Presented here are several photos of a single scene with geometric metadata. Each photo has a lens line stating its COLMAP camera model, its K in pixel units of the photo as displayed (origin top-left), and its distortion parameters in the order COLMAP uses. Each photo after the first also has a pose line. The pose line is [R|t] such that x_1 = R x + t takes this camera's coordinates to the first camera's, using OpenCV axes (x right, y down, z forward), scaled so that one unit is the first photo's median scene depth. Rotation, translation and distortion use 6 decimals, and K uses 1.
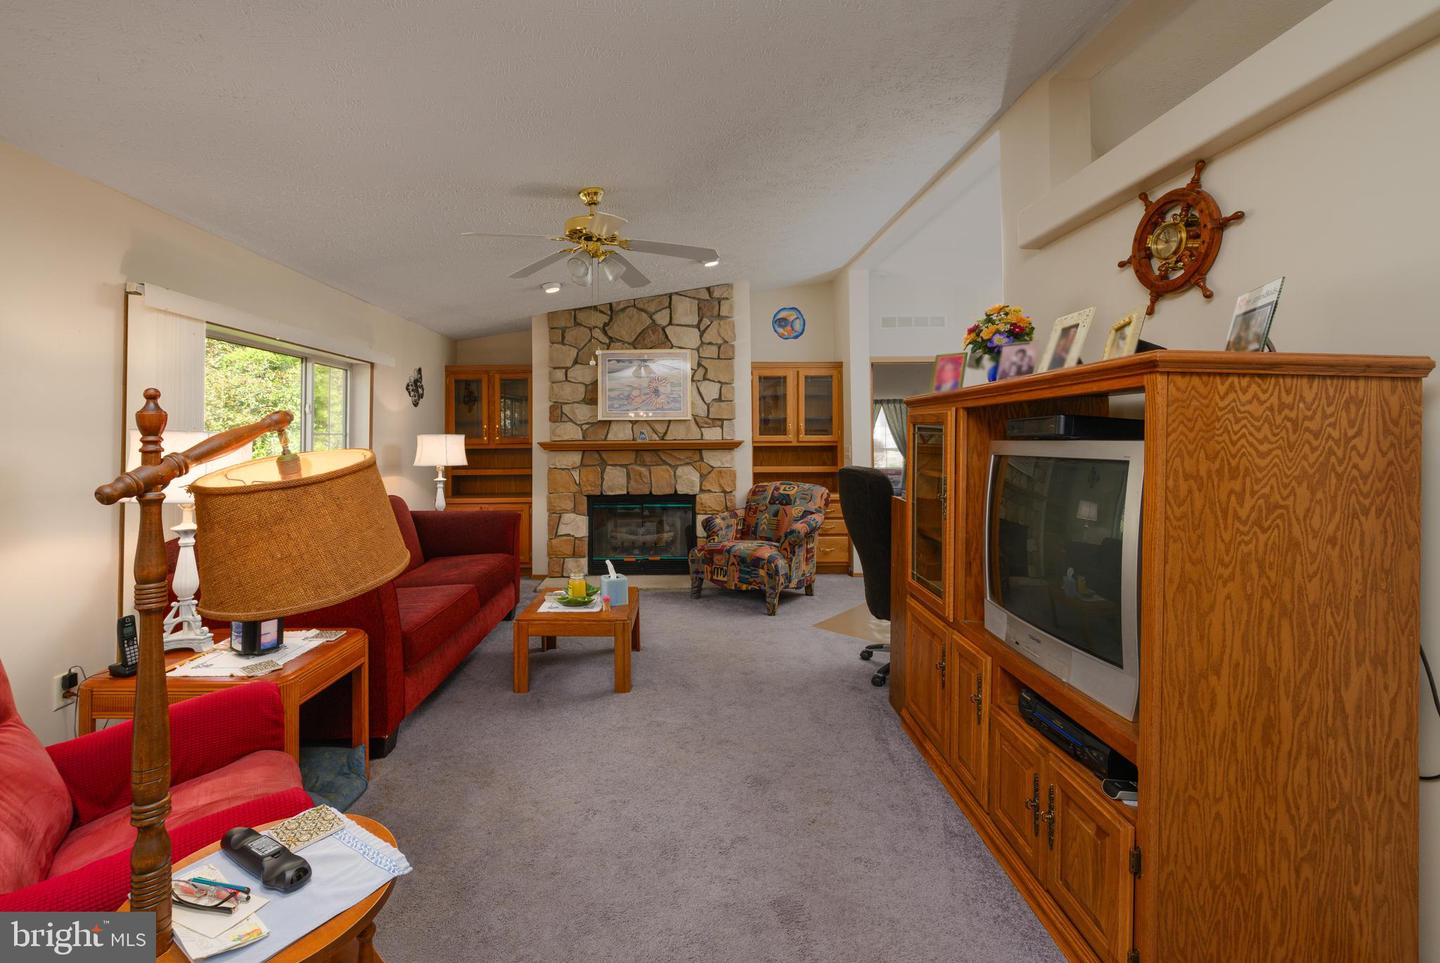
lens RADIAL K [[638.4, 0, 711.9], [0, 638.4, 431.9], [0, 0, 1]] dist [-0.000297, 0.000023]
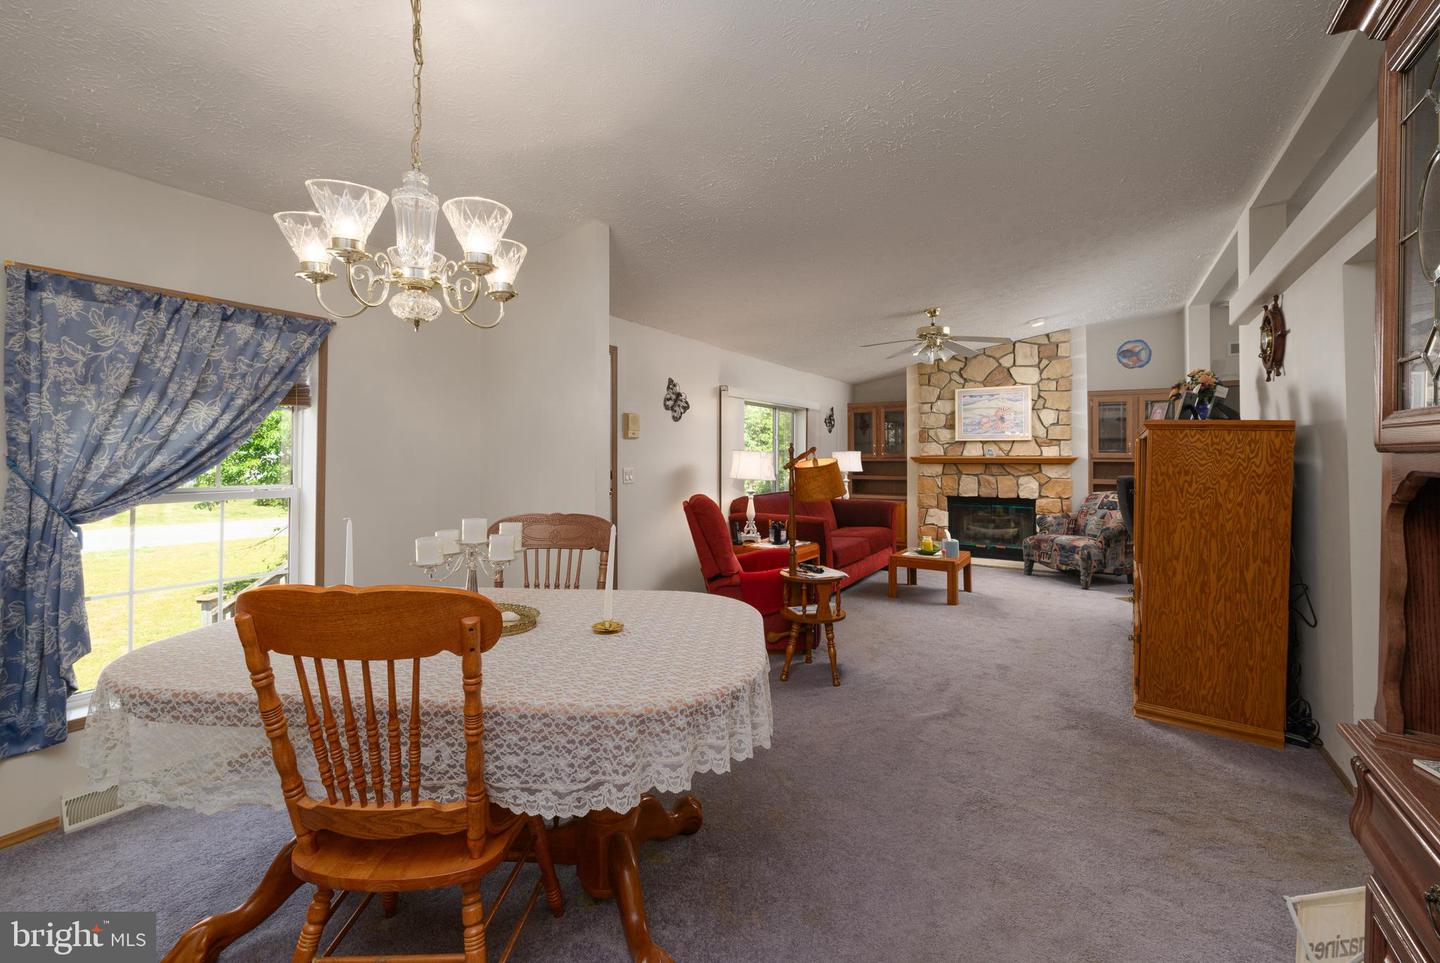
lens RADIAL K [[638.4, 0, 711.9], [0, 638.4, 431.9], [0, 0, 1]] dist [-0.000297, 0.000023]
pose [[0.827650, -0.011959, -0.561118, 0.188957], [-0.000869, 0.999744, -0.022589, -0.007932], [0.561245, 0.019183, 0.827428, -0.500948]]
